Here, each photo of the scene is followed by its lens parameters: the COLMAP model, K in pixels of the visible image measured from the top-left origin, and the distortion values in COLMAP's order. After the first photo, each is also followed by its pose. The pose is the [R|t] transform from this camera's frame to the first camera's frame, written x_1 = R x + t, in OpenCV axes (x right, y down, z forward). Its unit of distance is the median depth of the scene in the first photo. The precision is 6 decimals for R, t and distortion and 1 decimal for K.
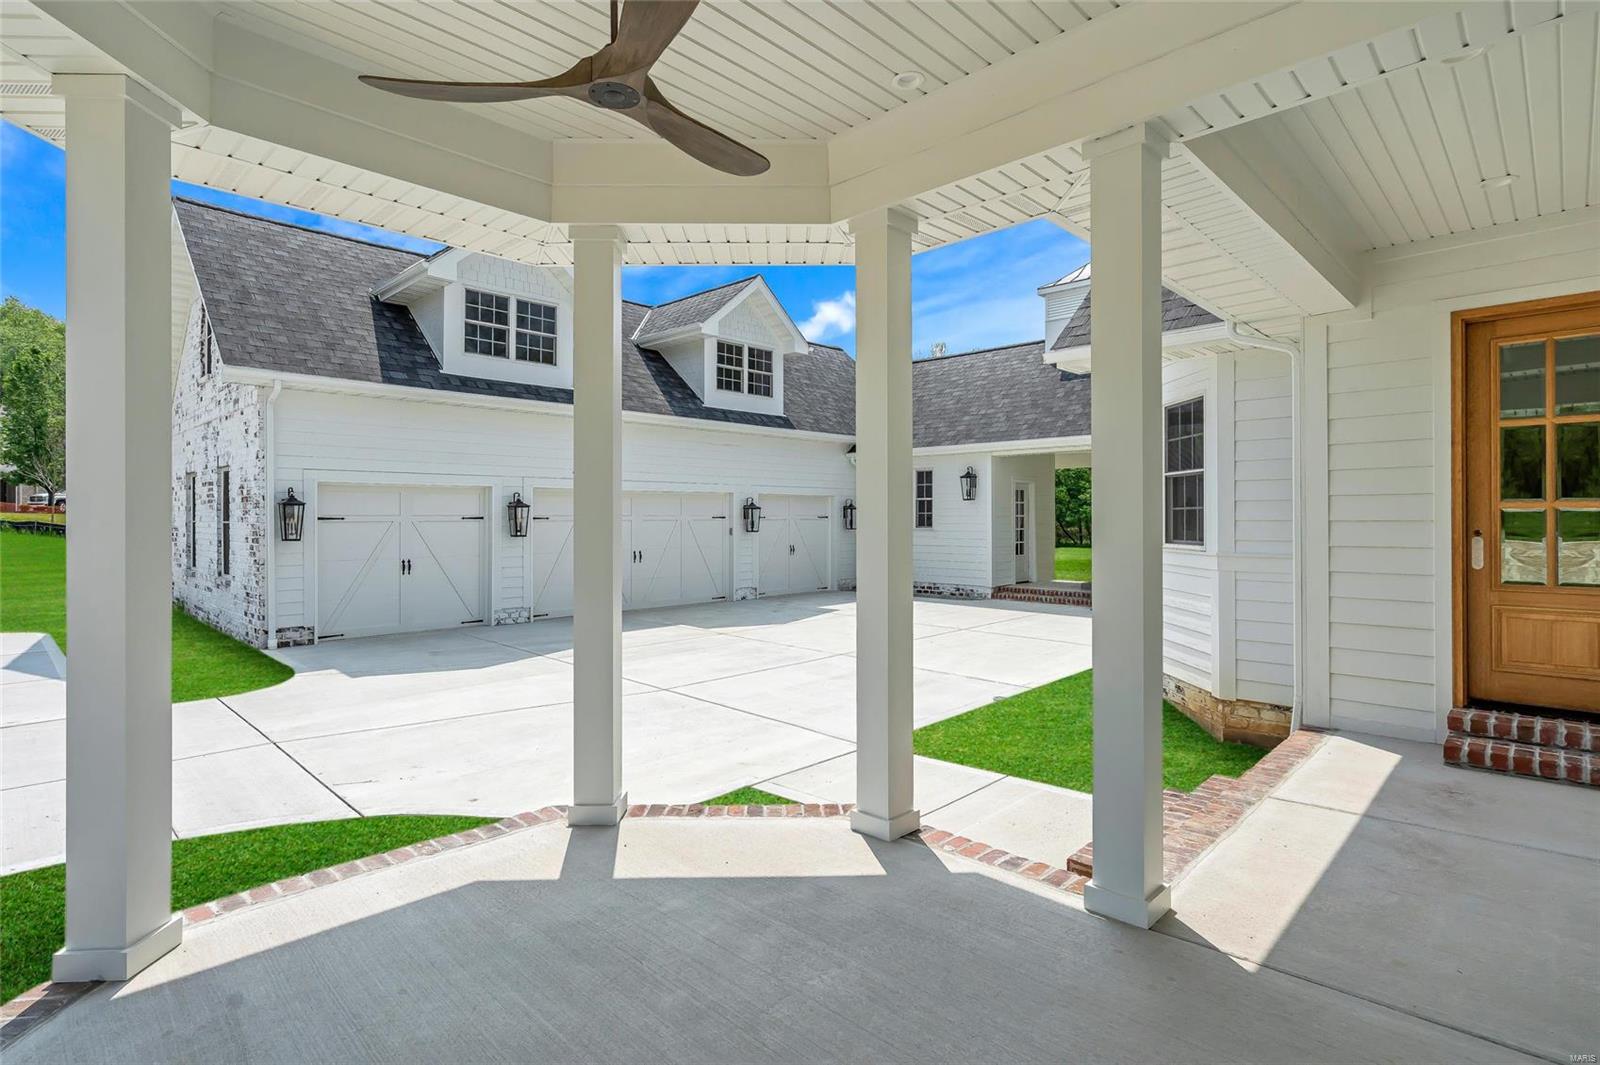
lens RADIAL K [[769.9, 0, 800.6], [0, 769.9, 517.0], [0, 0, 1]] dist [0.004312, 0.000435]
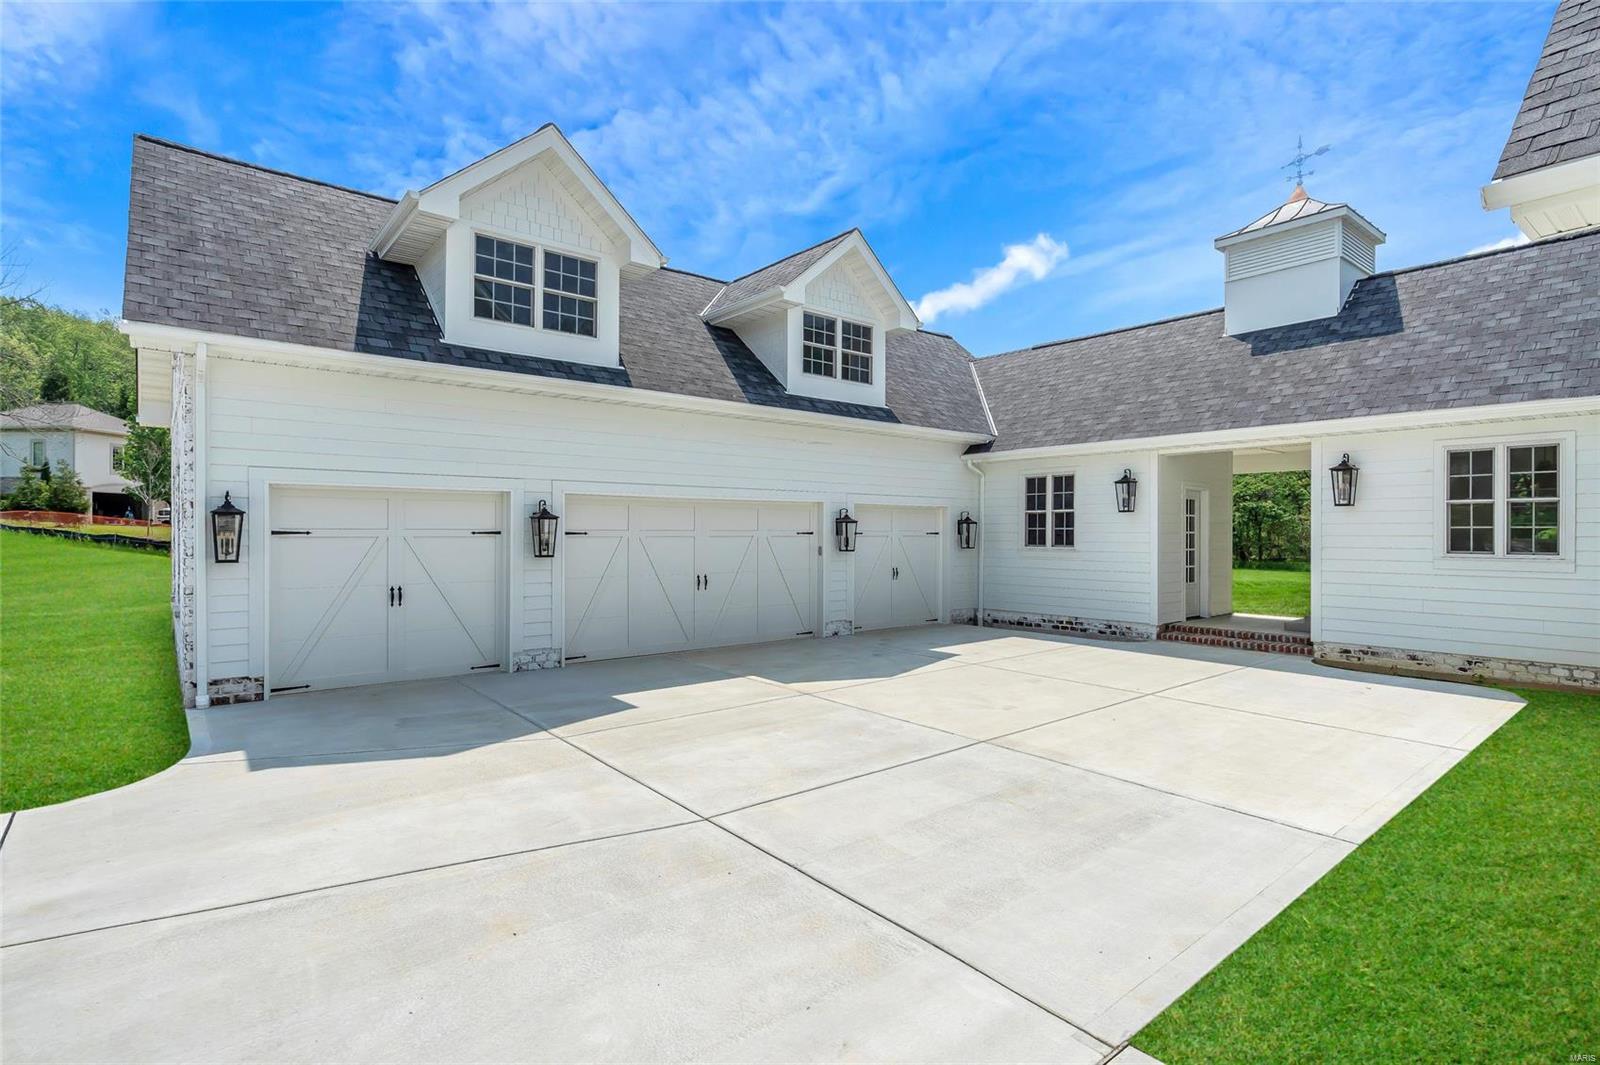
lens RADIAL K [[769.9, 0, 799.5], [0, 769.9, 532.2], [0, 0, 1]] dist [0.004312, 0.000435]
pose [[0.992767, 0.003437, -0.120005, -0.017019], [-0.003561, 0.999993, -0.000820, 0.000355], [0.120001, 0.001241, 0.992773, 0.223060]]
